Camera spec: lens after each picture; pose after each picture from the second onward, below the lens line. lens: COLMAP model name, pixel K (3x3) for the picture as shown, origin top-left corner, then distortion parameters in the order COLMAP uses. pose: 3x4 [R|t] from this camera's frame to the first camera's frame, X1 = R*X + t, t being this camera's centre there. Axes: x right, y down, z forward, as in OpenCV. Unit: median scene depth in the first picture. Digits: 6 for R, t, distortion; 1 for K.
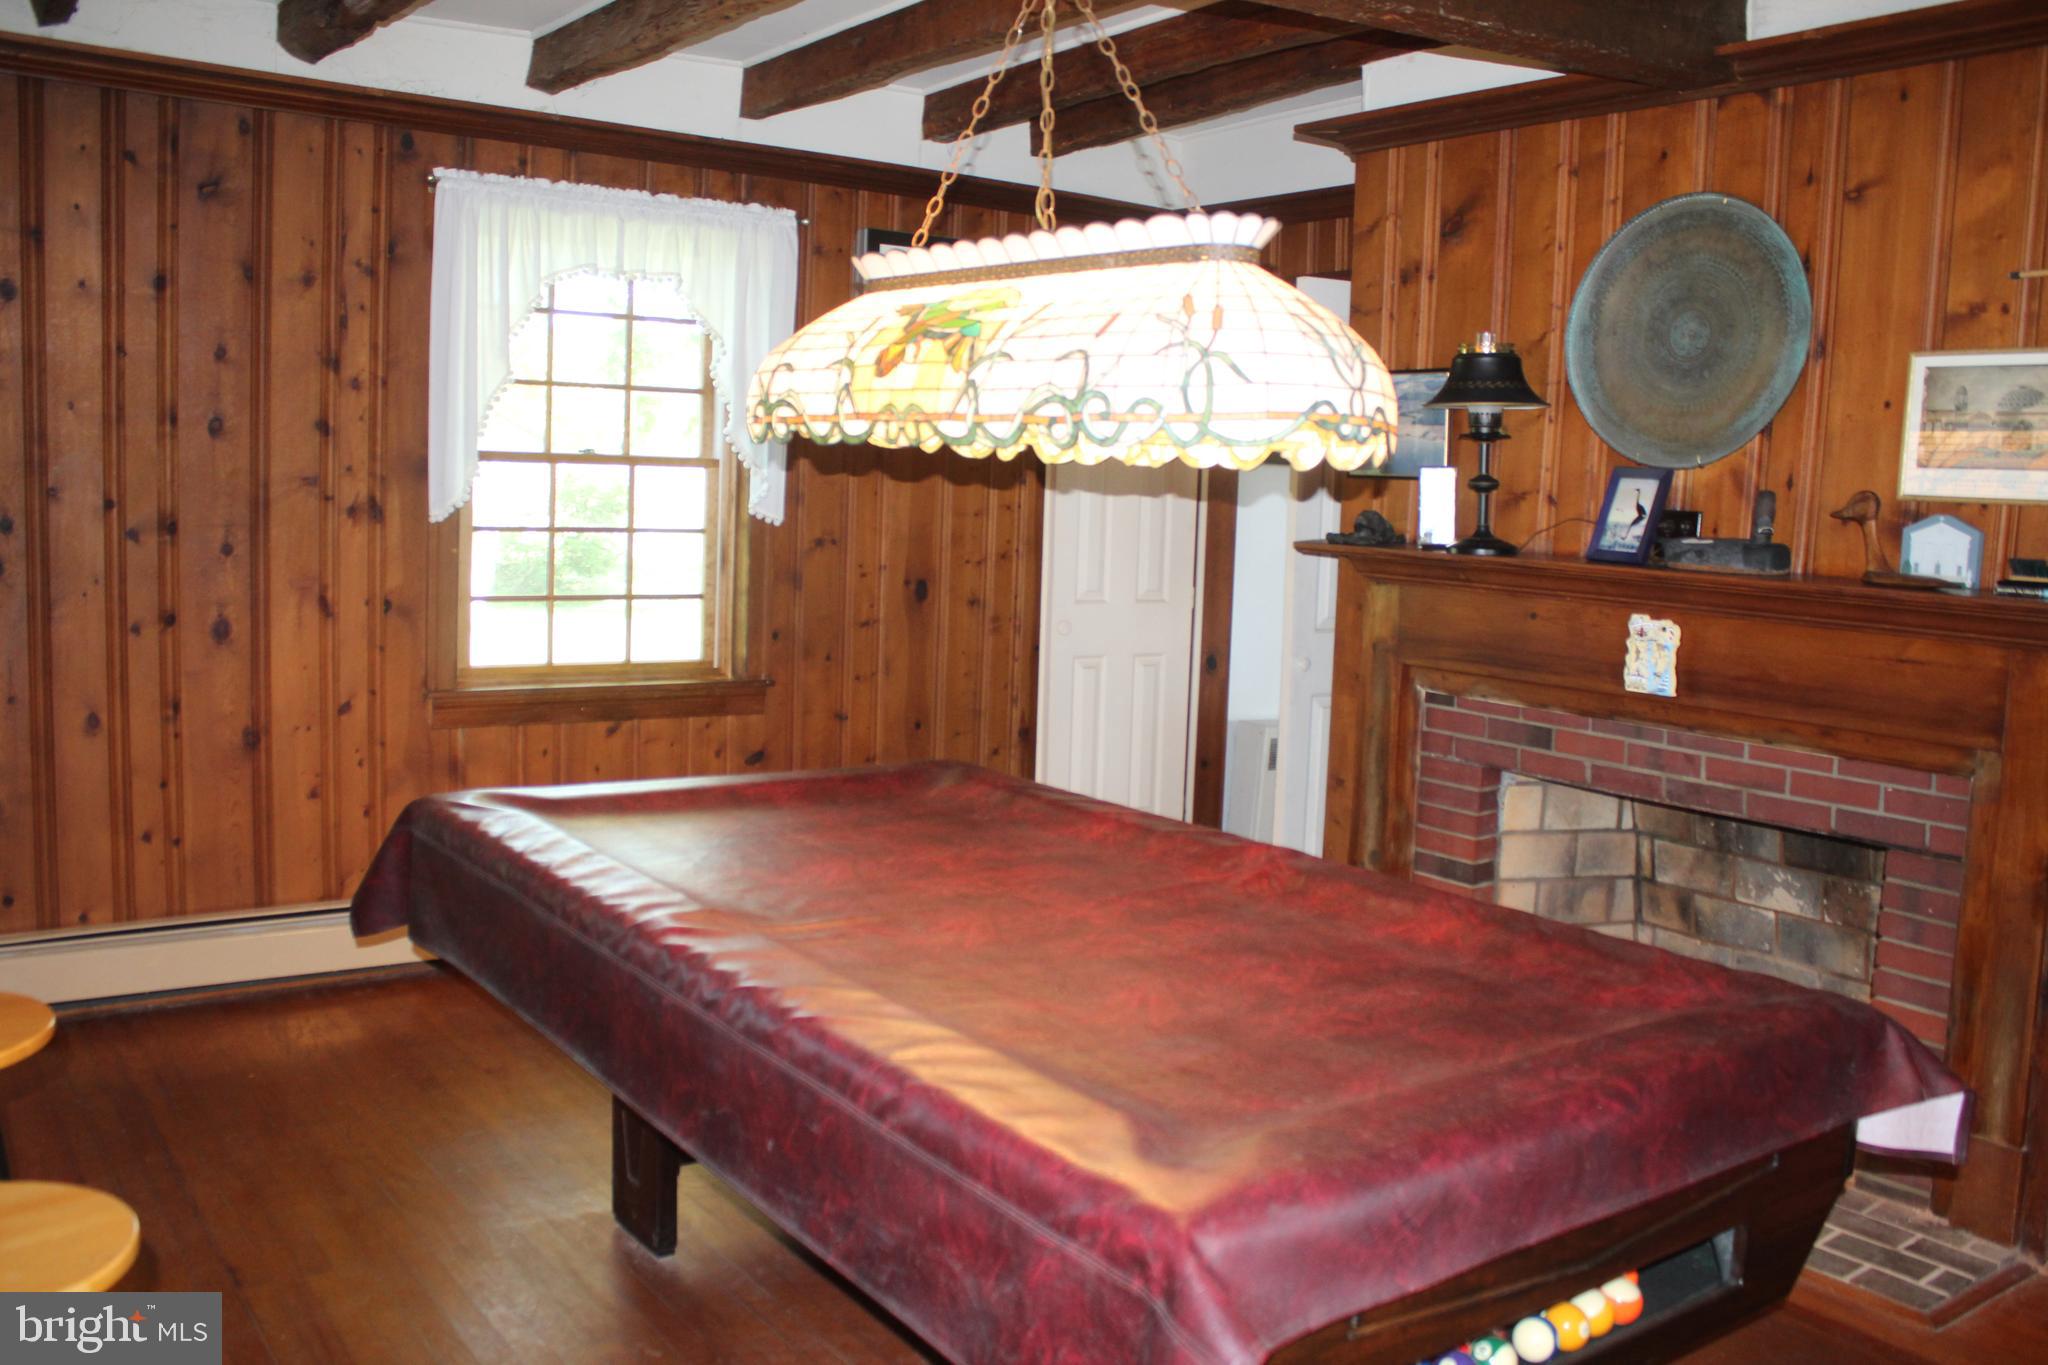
lens RADIAL K [[1728.7, 0, 1019.1], [0, 1728.7, 670.4], [0, 0, 1]] dist [-0.161495, 0.144658]
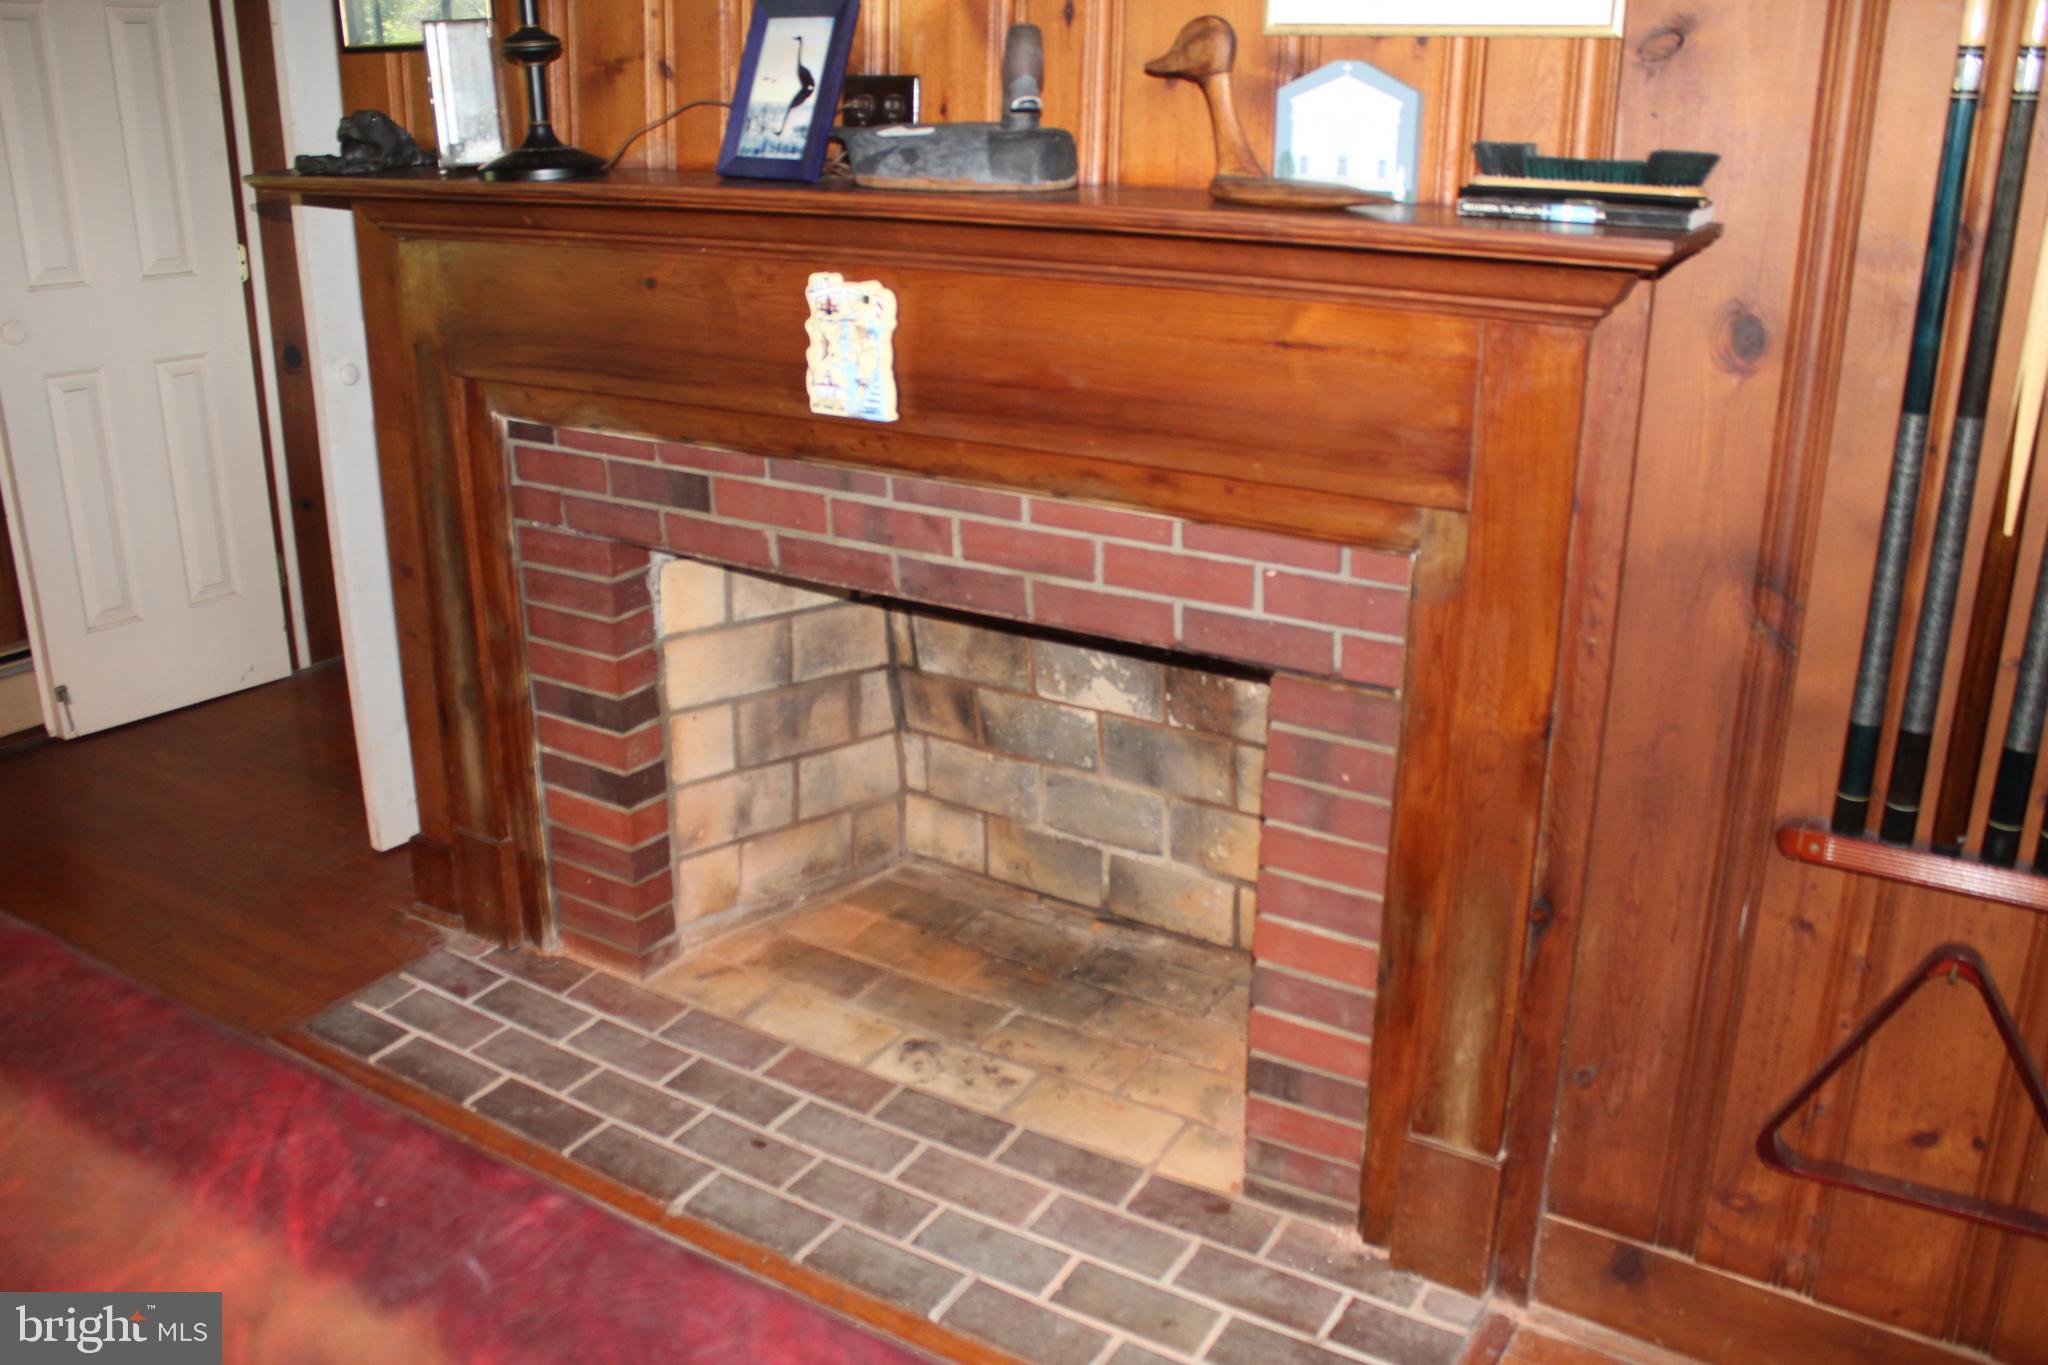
lens RADIAL K [[1728.7, 0, 1019.1], [0, 1728.7, 670.4], [0, 0, 1]] dist [-0.161495, 0.144658]
pose [[0.926563, -0.148514, 0.345579, 0.218075], [0.067815, 0.969654, 0.234888, -0.034757], [-0.369976, -0.194203, 0.908517, 0.457351]]
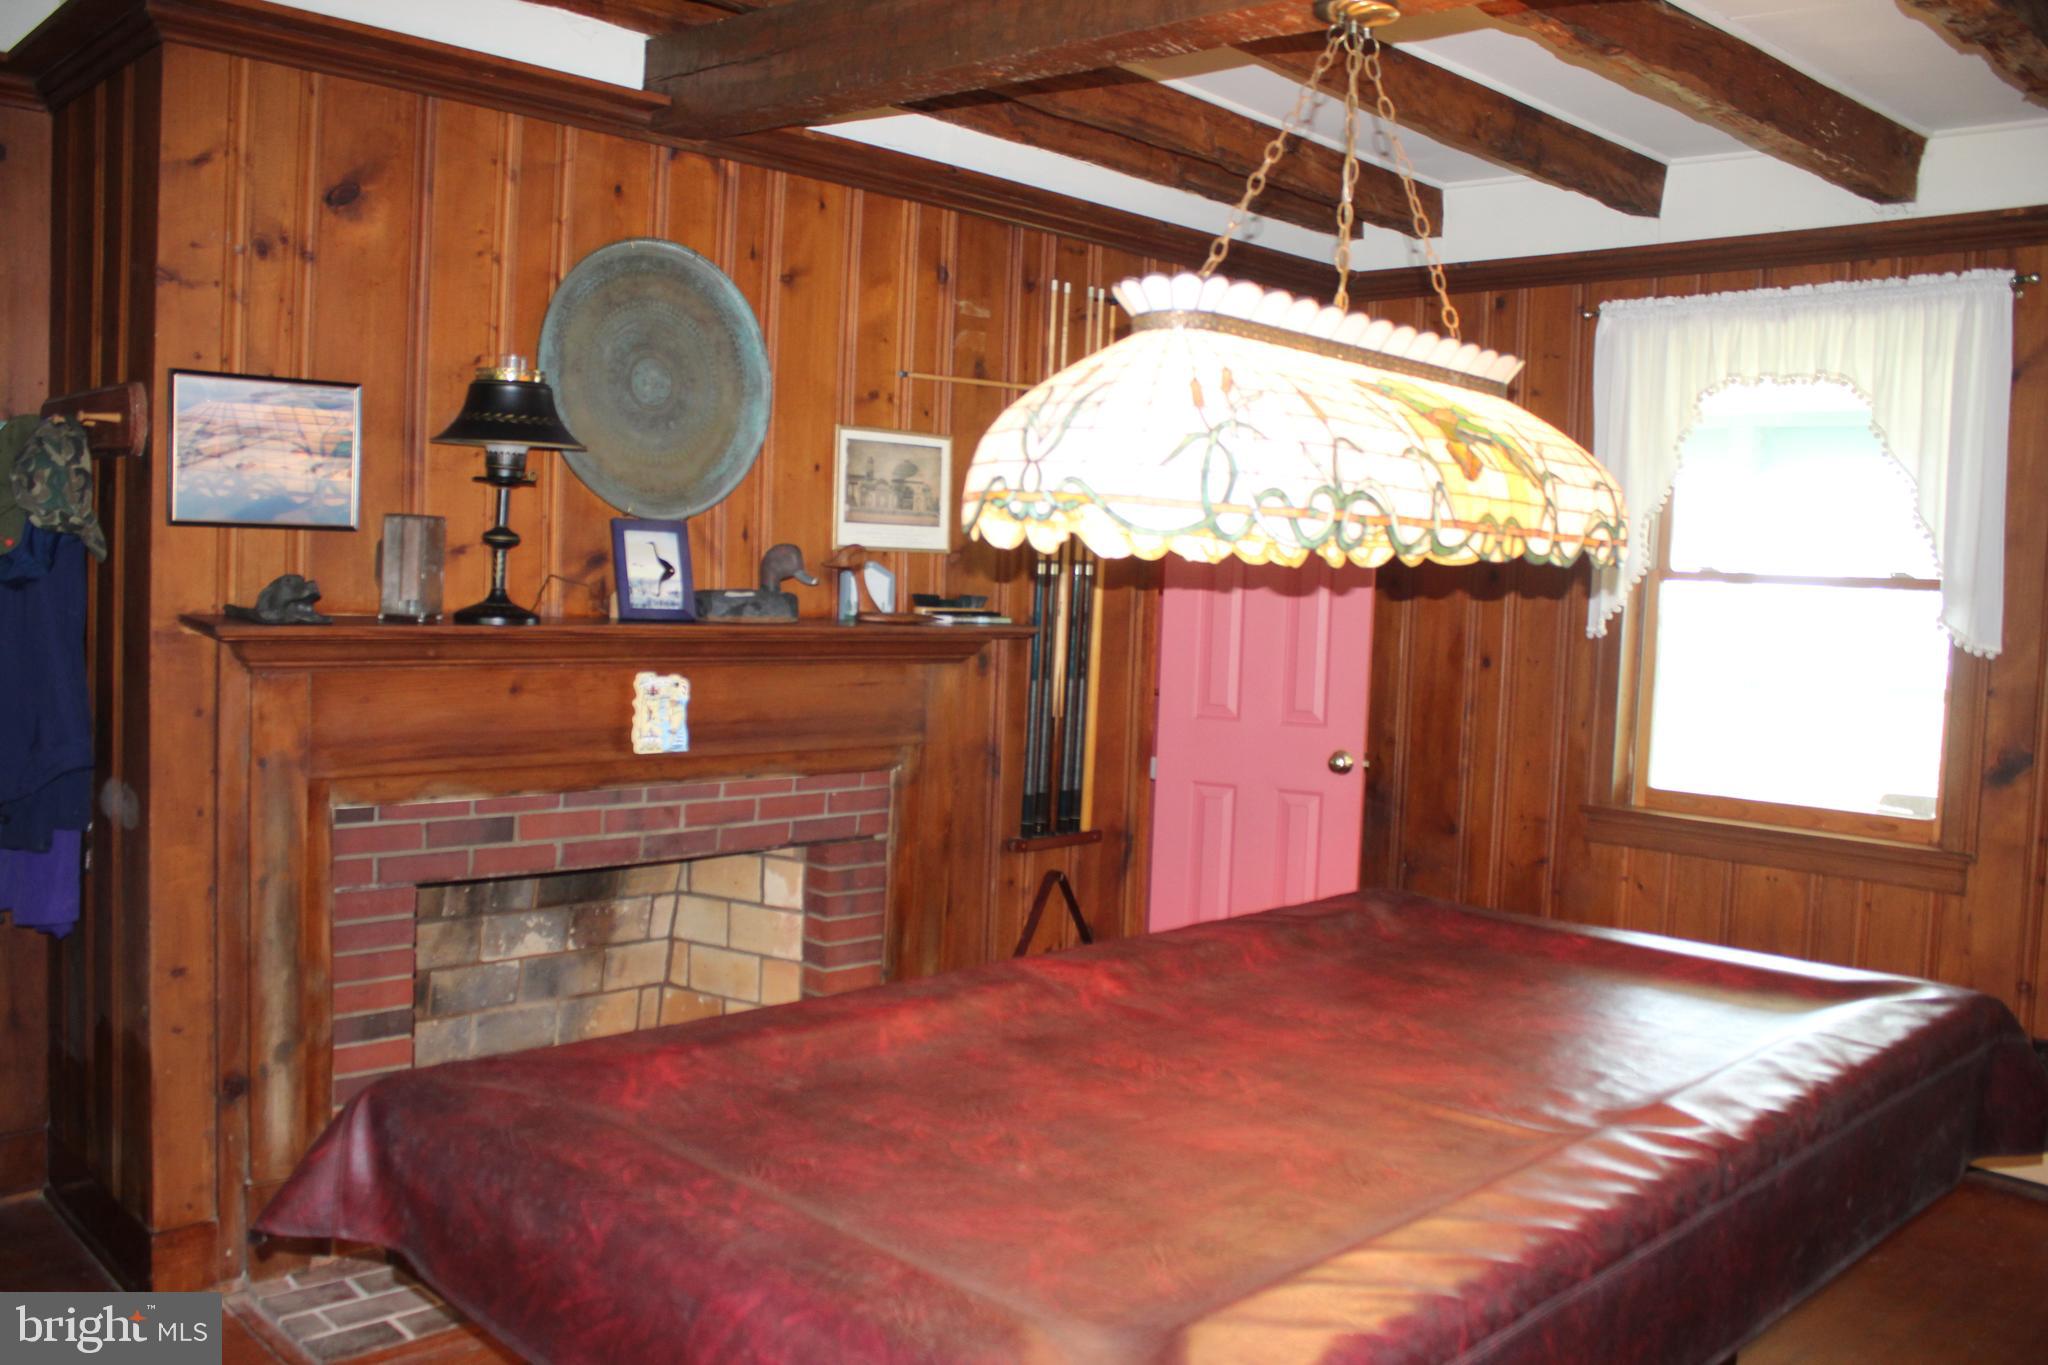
lens RADIAL K [[1728.7, 0, 1019.1], [0, 1728.7, 670.4], [0, 0, 1]] dist [-0.161495, 0.144658]
pose [[-0.153015, -0.102575, 0.982886, -0.627148], [0.068817, 0.991078, 0.114143, -0.132385], [-0.985825, 0.085105, -0.144591, 0.946520]]
